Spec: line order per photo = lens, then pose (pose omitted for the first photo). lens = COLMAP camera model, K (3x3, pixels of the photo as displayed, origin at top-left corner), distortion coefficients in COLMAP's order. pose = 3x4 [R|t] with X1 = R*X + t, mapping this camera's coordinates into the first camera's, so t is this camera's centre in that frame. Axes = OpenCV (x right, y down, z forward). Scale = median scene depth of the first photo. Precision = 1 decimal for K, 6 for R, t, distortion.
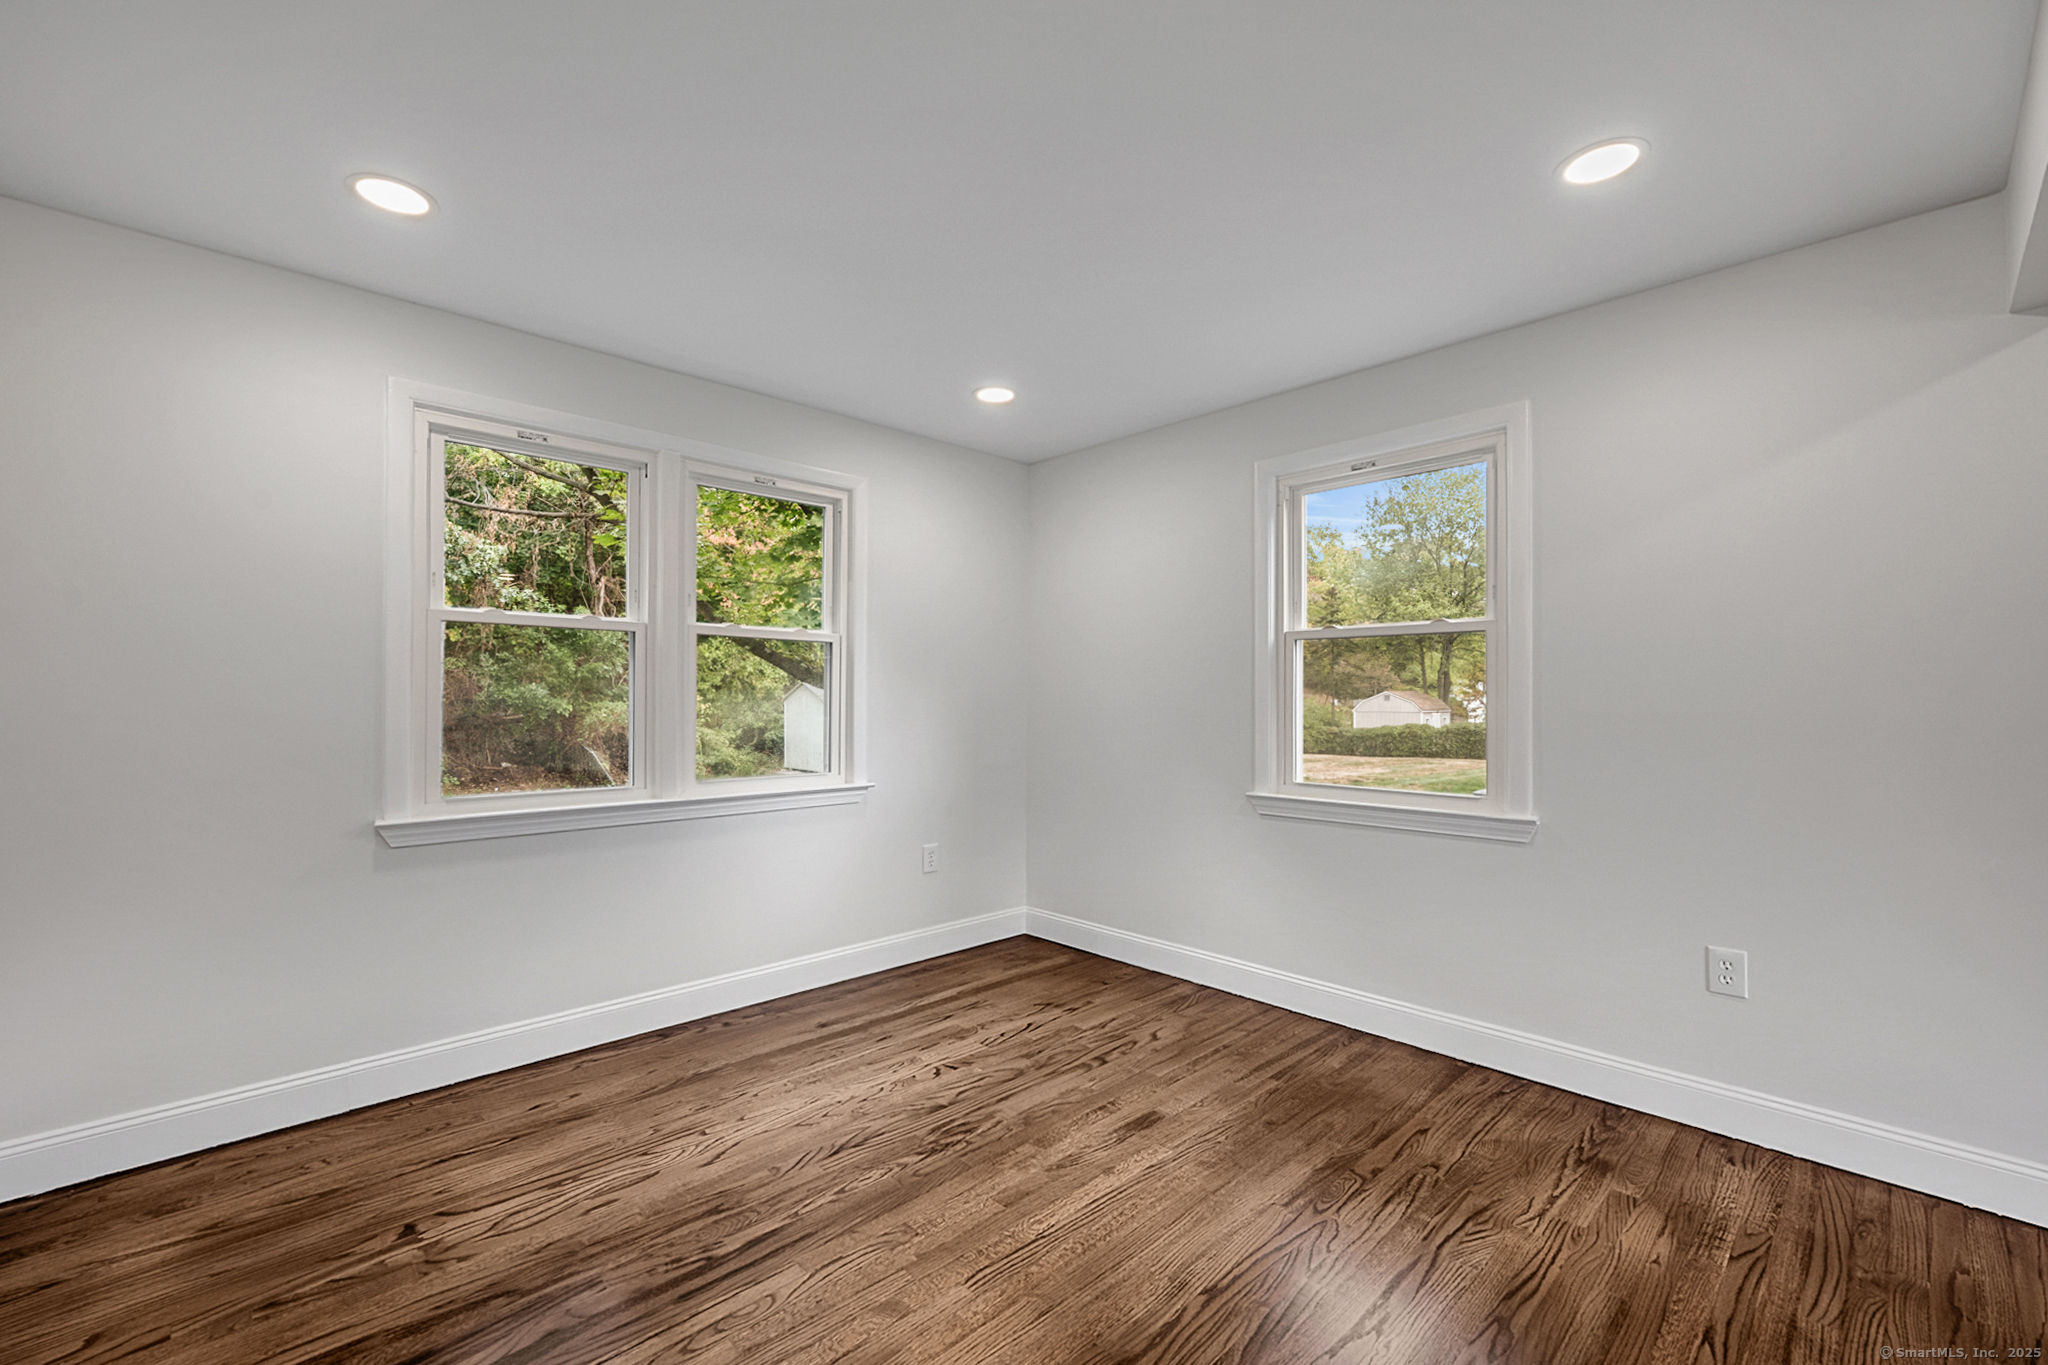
lens RADIAL K [[819.2, 0, 1025.8], [0, 819.2, 696.9], [0, 0, 1]] dist [-0.001021, 0.000049]
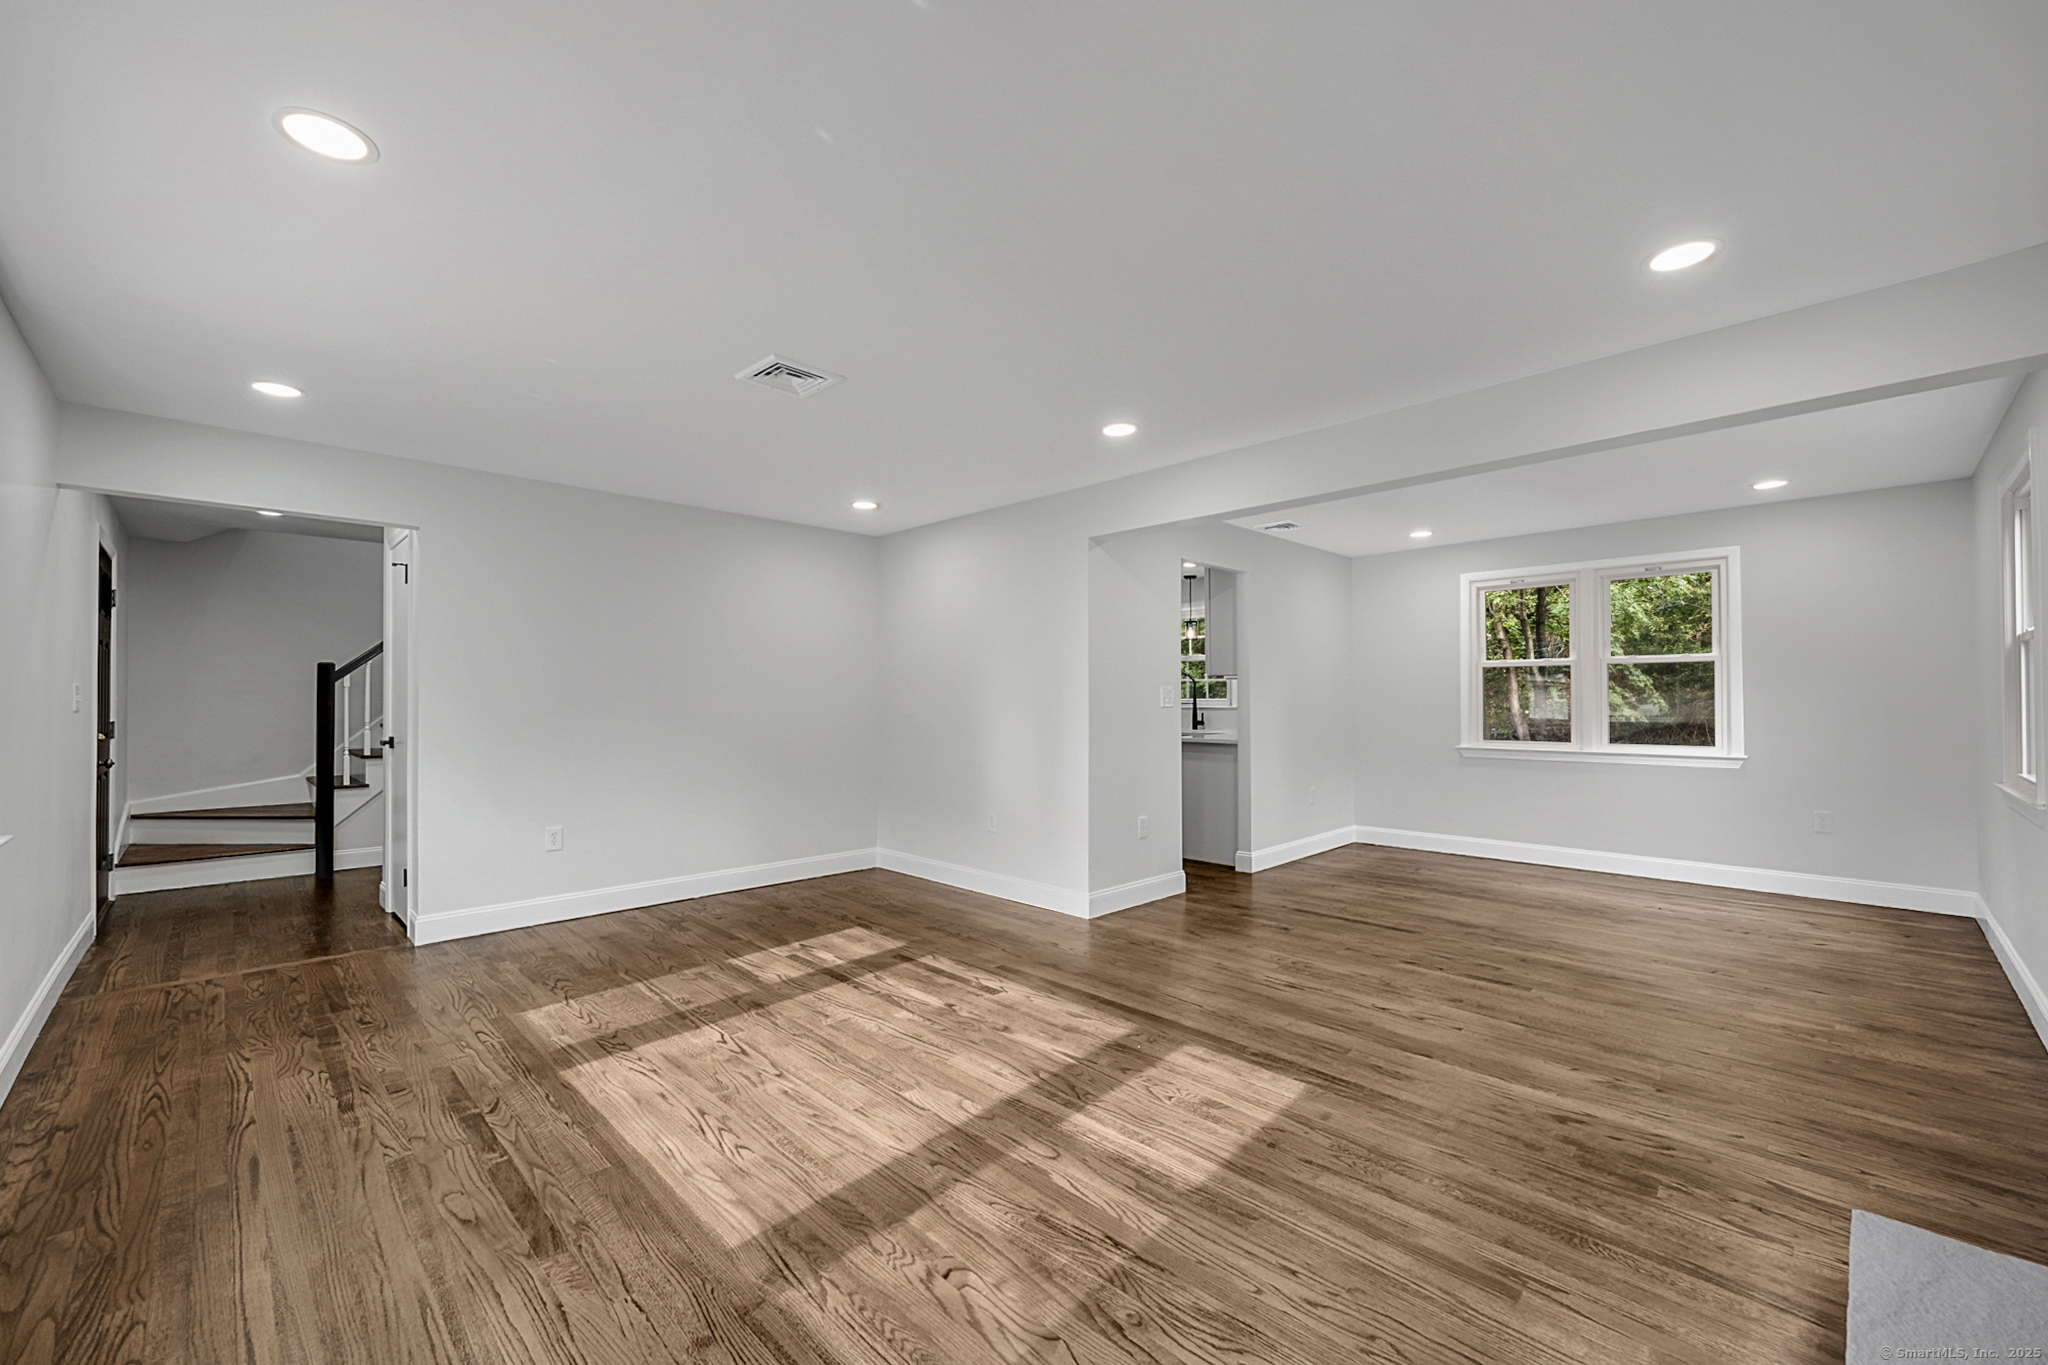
lens RADIAL K [[819.2, 0, 1025.8], [0, 819.2, 696.9], [0, 0, 1]] dist [-0.001021, 0.000049]
pose [[0.012931, -0.009156, -0.999874, 2.351598], [0.013223, 0.999872, -0.008985, -0.008225], [0.999829, -0.013105, 0.013050, -0.533970]]
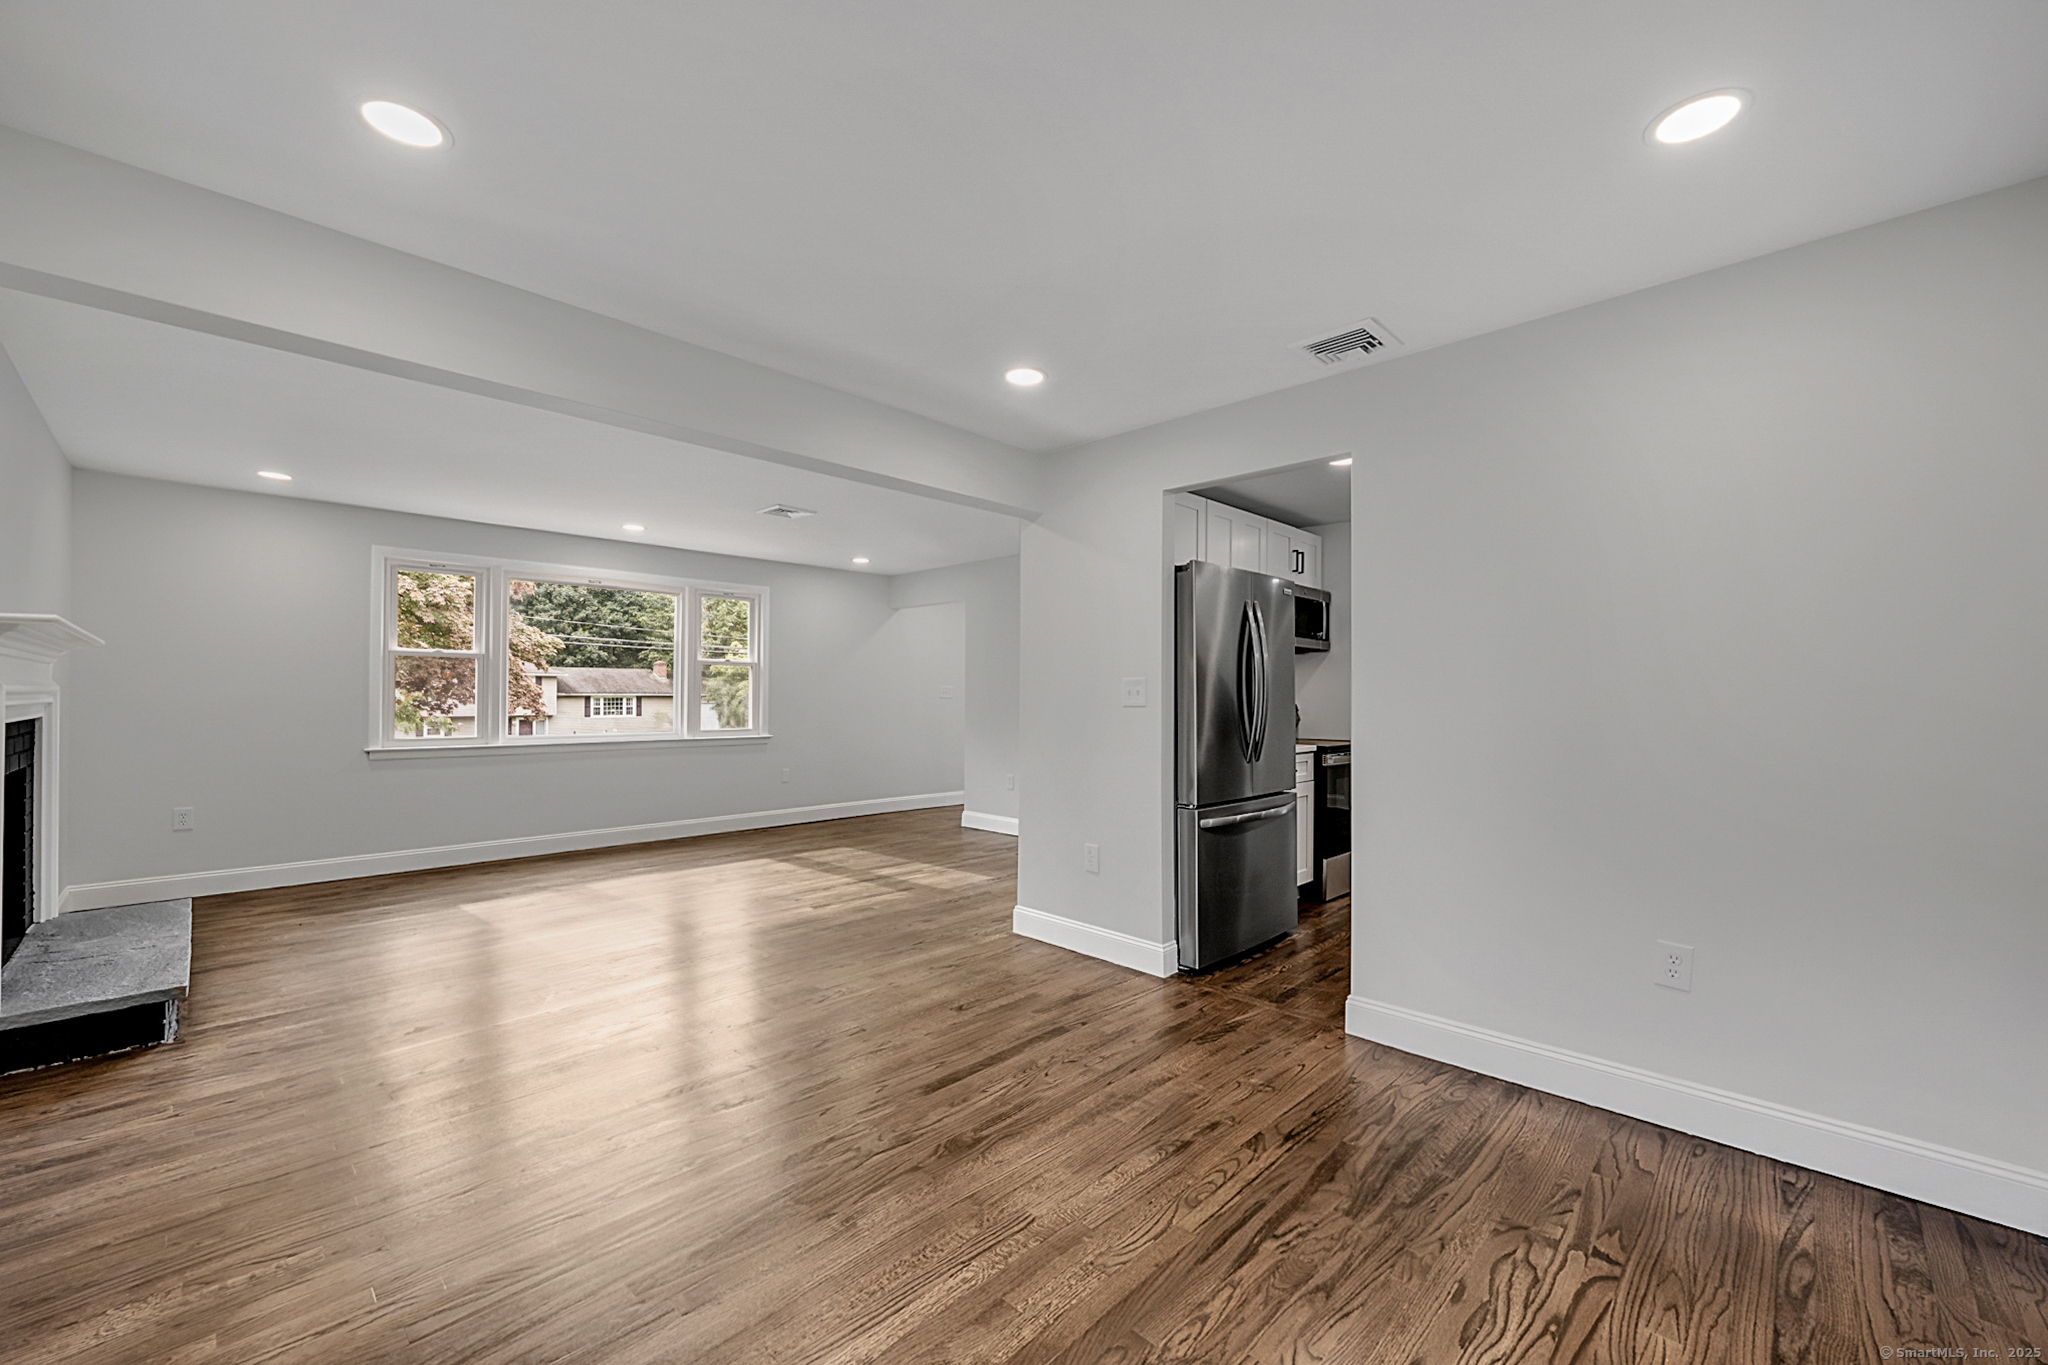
lens RADIAL K [[807.9, 0, 1034.5], [0, 807.9, 688.7], [0, 0, 1]] dist [0.001178, 0.000249]
pose [[-0.999117, -0.008940, -0.041059, -0.018181], [-0.008398, 0.999876, -0.013355, -0.017441], [0.041173, -0.012998, -0.999067, 1.922777]]
